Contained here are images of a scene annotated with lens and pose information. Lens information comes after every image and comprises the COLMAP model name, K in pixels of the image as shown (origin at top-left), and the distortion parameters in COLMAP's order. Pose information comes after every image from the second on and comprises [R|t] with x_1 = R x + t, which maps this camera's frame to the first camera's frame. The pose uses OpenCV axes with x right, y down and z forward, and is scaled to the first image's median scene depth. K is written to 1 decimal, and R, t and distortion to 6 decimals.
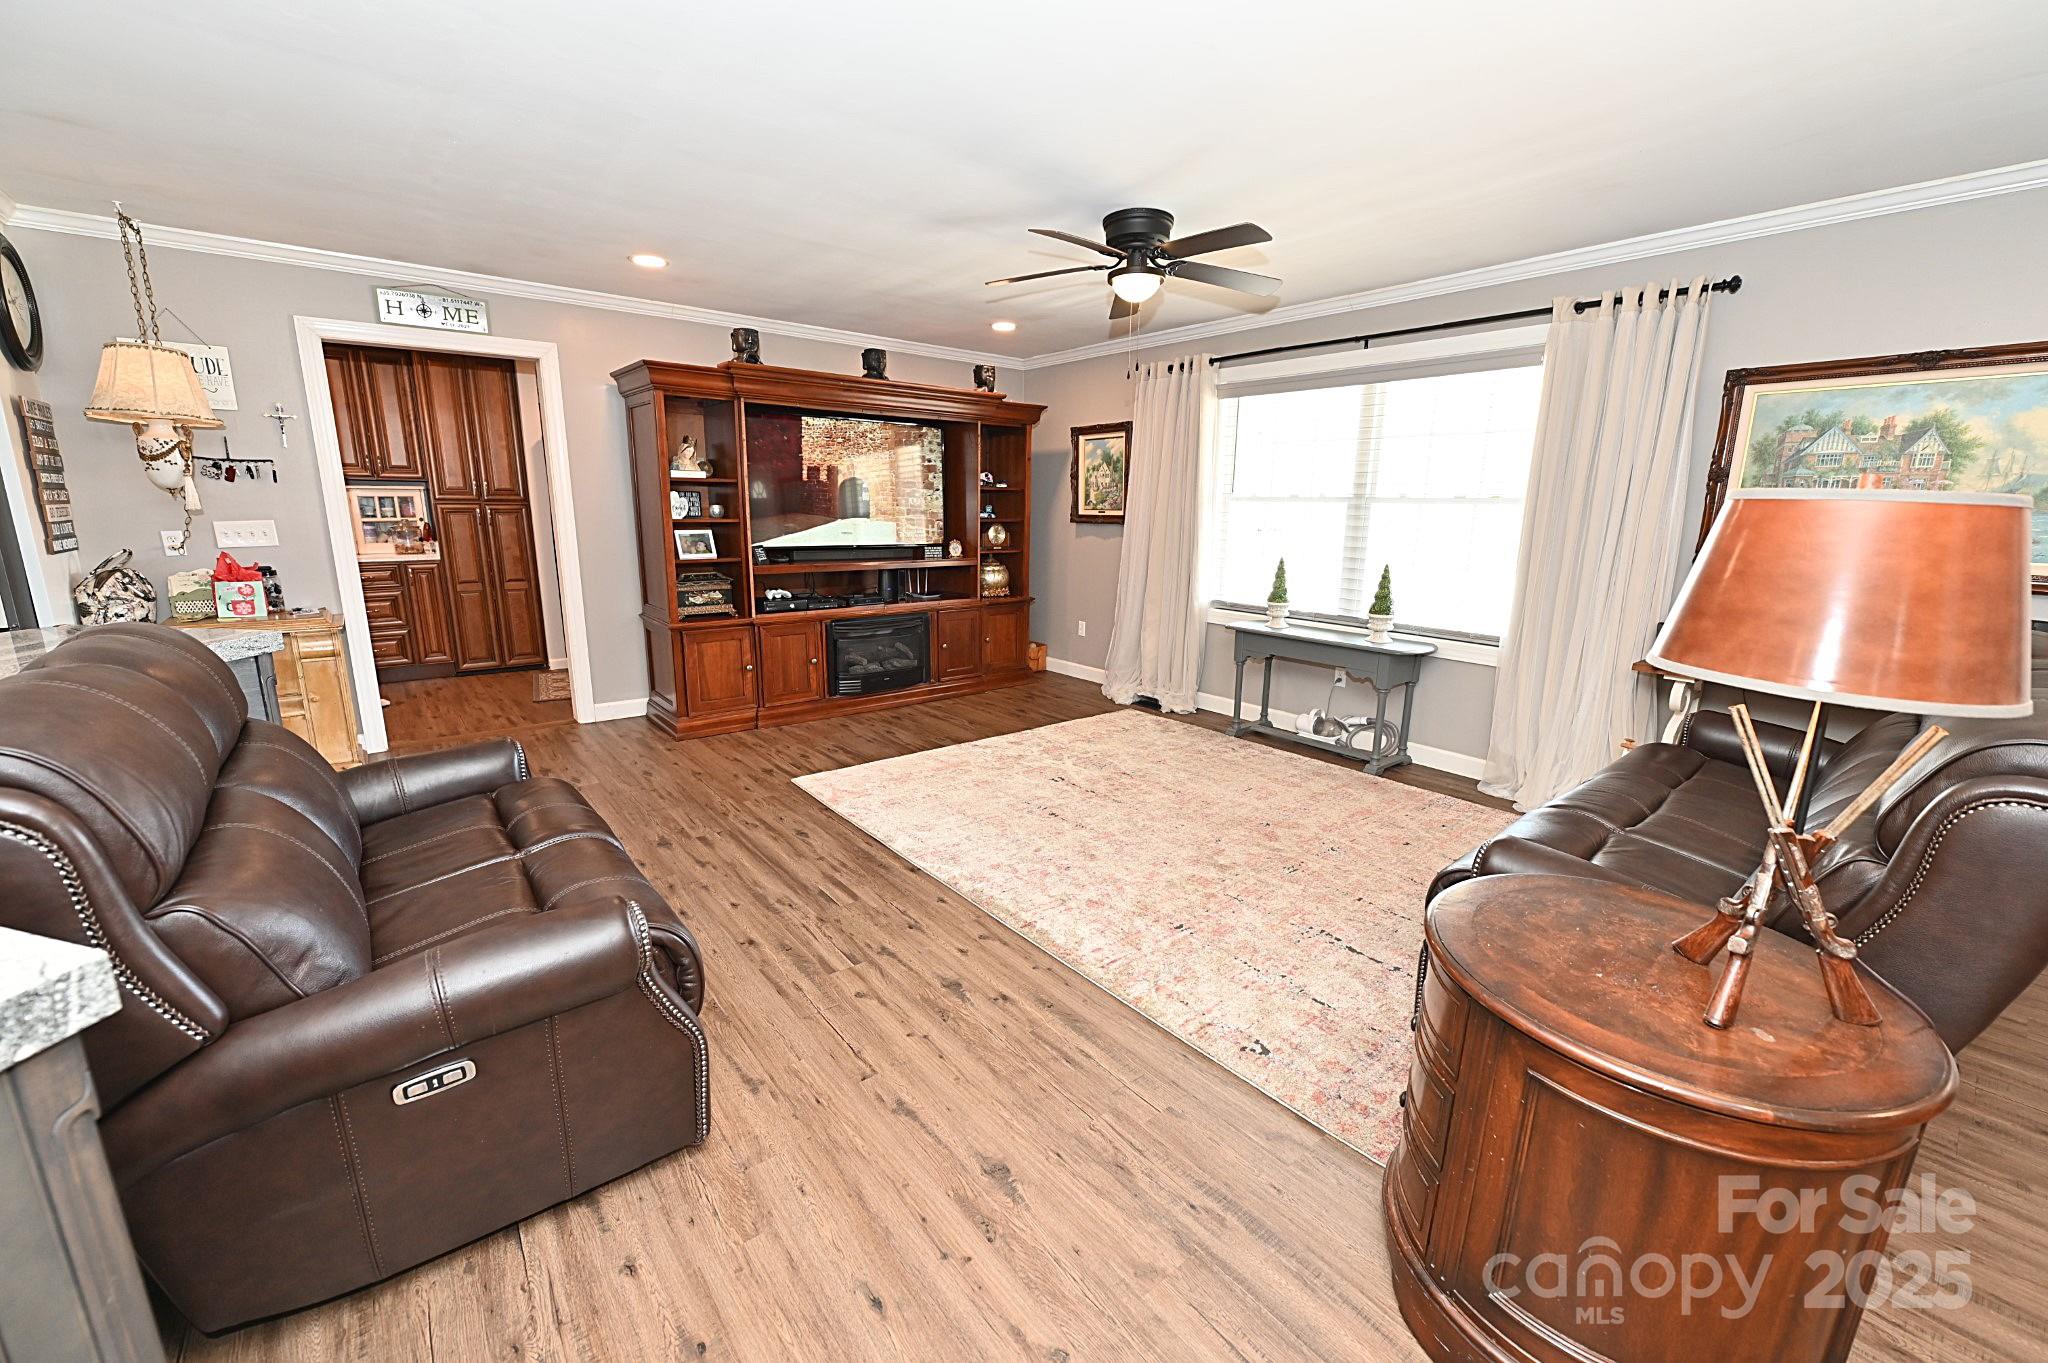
lens RADIAL K [[811.6, 0, 1027.5], [0, 811.6, 684.5], [0, 0, 1]] dist [-0.007785, -0.000874]
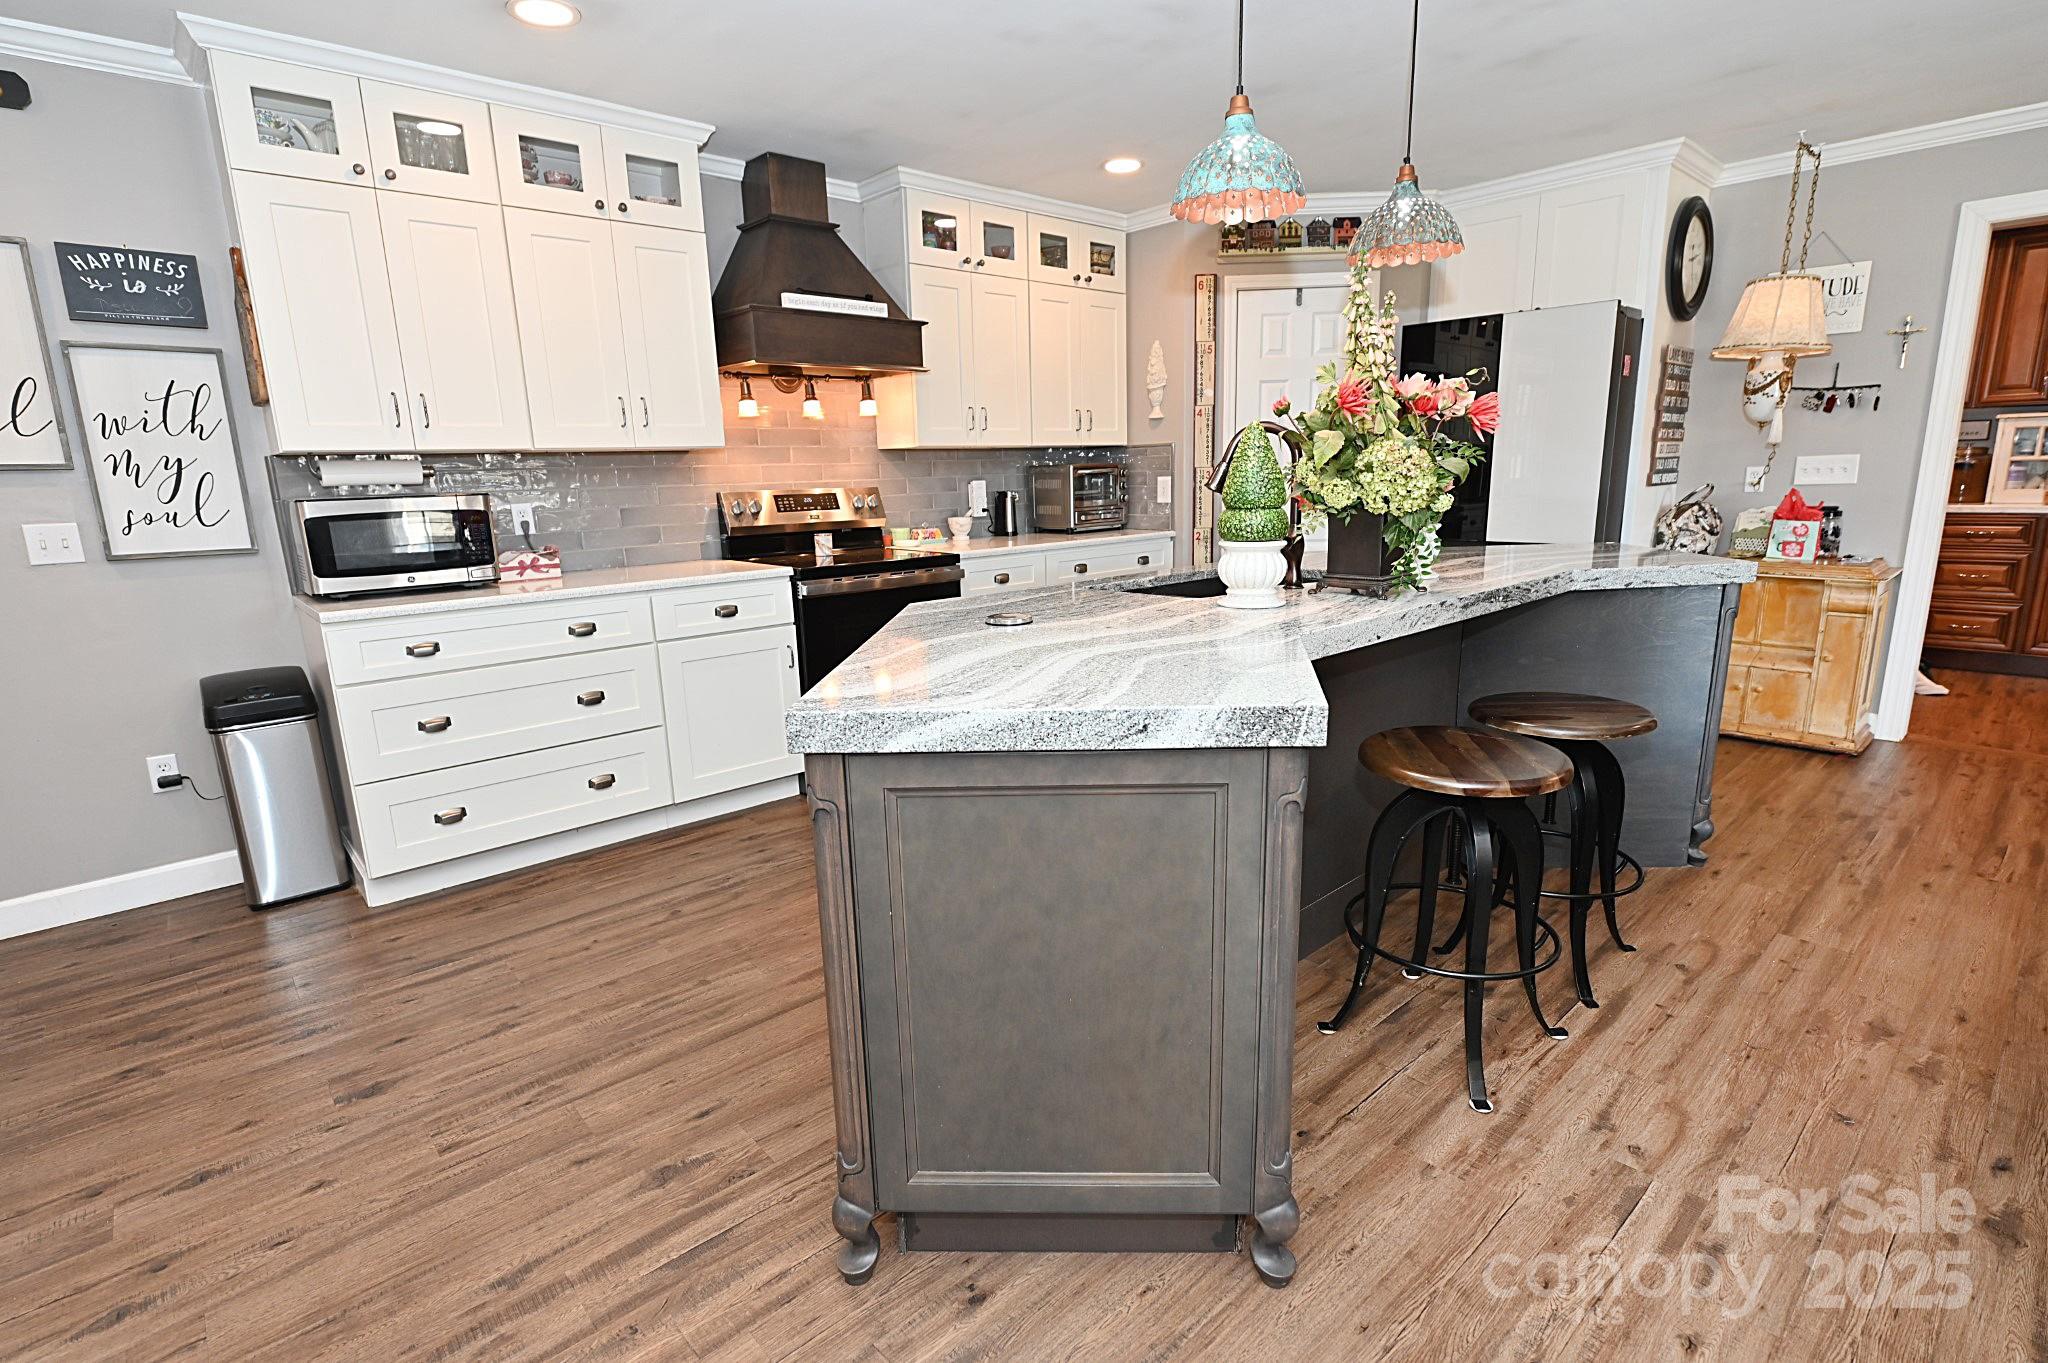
lens RADIAL K [[973.5, 0, 1026.3], [0, 973.5, 690.7], [0, 0, 1]] dist [-0.007658, -0.000559]
pose [[0.053390, 0.207682, -0.976738, 0.110001], [-0.190347, 0.962315, 0.194211, 0.013829], [0.980264, 0.175550, 0.090910, 0.058277]]
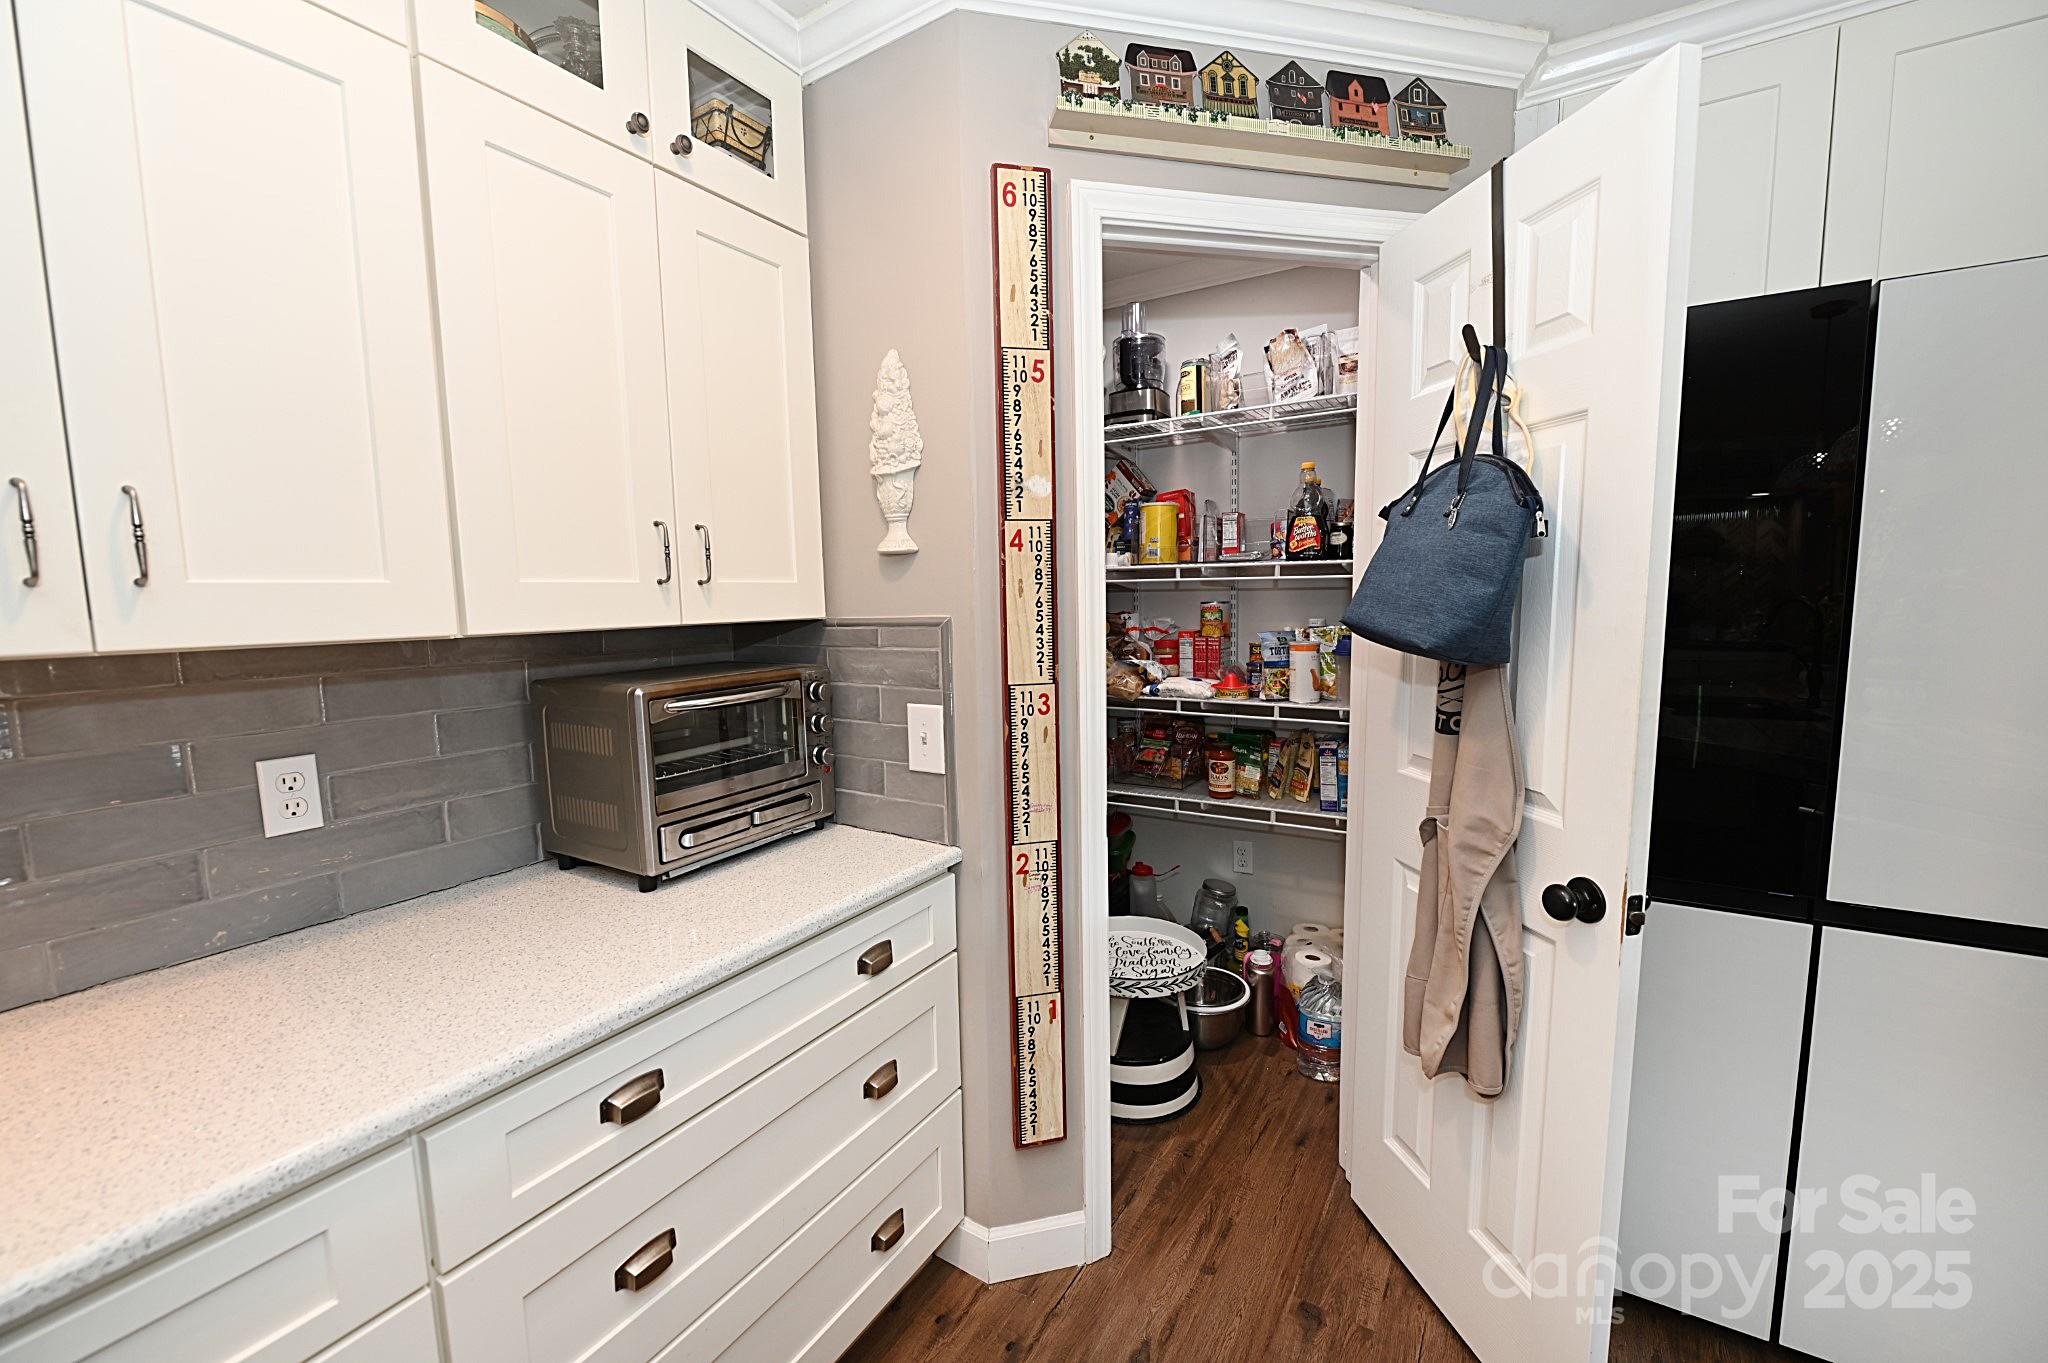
lens RADIAL K [[811.6, 0, 1029.5], [0, 811.6, 680.2], [0, 0, 1]] dist [-0.007785, -0.000874]
pose [[0.321794, 0.086709, -0.942831, -0.861488], [-0.182541, 0.982797, 0.028082, -0.081779], [0.929046, 0.163068, 0.332086, 0.227297]]
